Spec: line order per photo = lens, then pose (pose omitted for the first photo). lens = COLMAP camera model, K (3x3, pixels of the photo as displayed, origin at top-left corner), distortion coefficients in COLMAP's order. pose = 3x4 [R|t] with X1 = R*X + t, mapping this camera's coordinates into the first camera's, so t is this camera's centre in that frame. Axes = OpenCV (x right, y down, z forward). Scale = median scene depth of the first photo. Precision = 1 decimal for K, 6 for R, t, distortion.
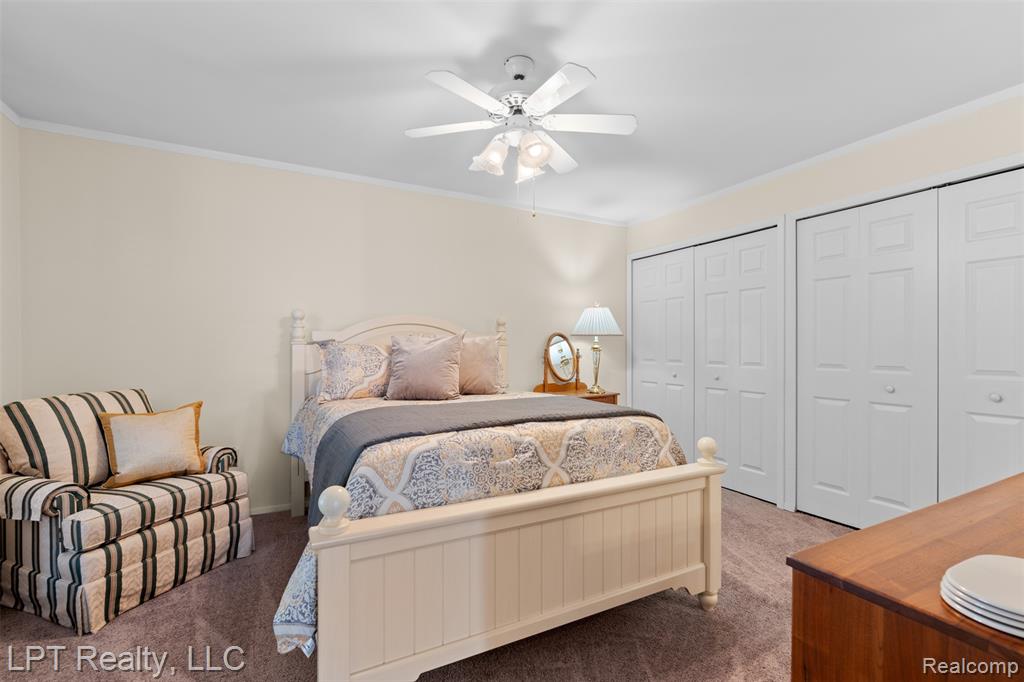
lens RADIAL K [[453.9, 0, 515.2], [0, 453.9, 345.9], [0, 0, 1]] dist [-0.005663, 0.000268]
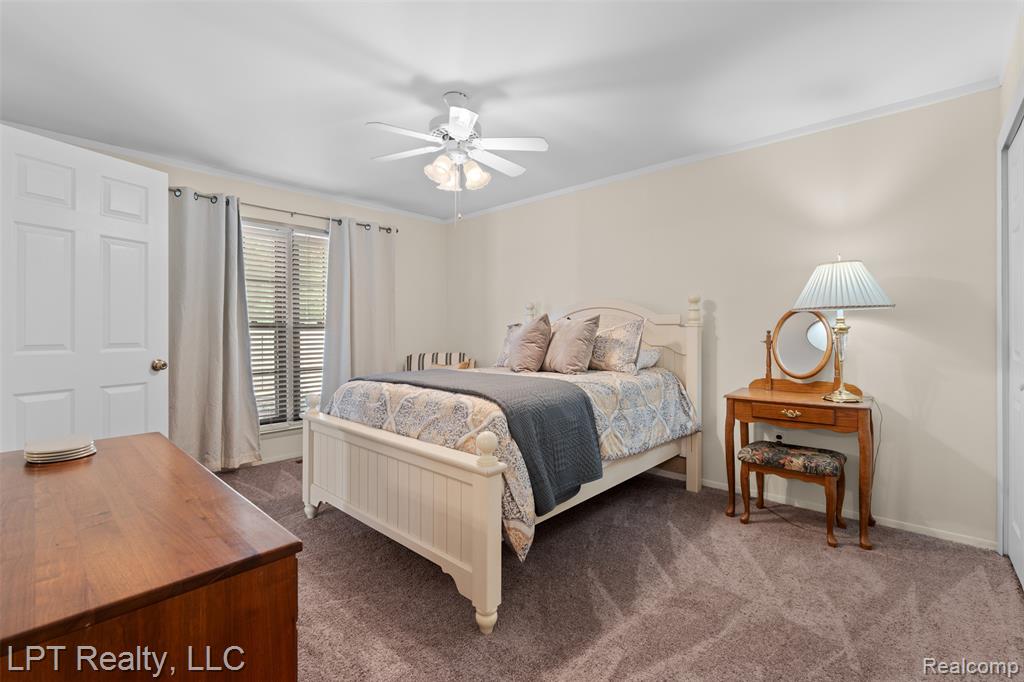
lens RADIAL K [[453.9, 0, 514.8], [0, 453.9, 334.5], [0, 0, 1]] dist [-0.005663, 0.000268]
pose [[0.327609, 0.002505, -0.944810, 1.230788], [0.005514, 0.999974, 0.004563, 0.015230], [0.944797, -0.006704, 0.327587, 0.760076]]
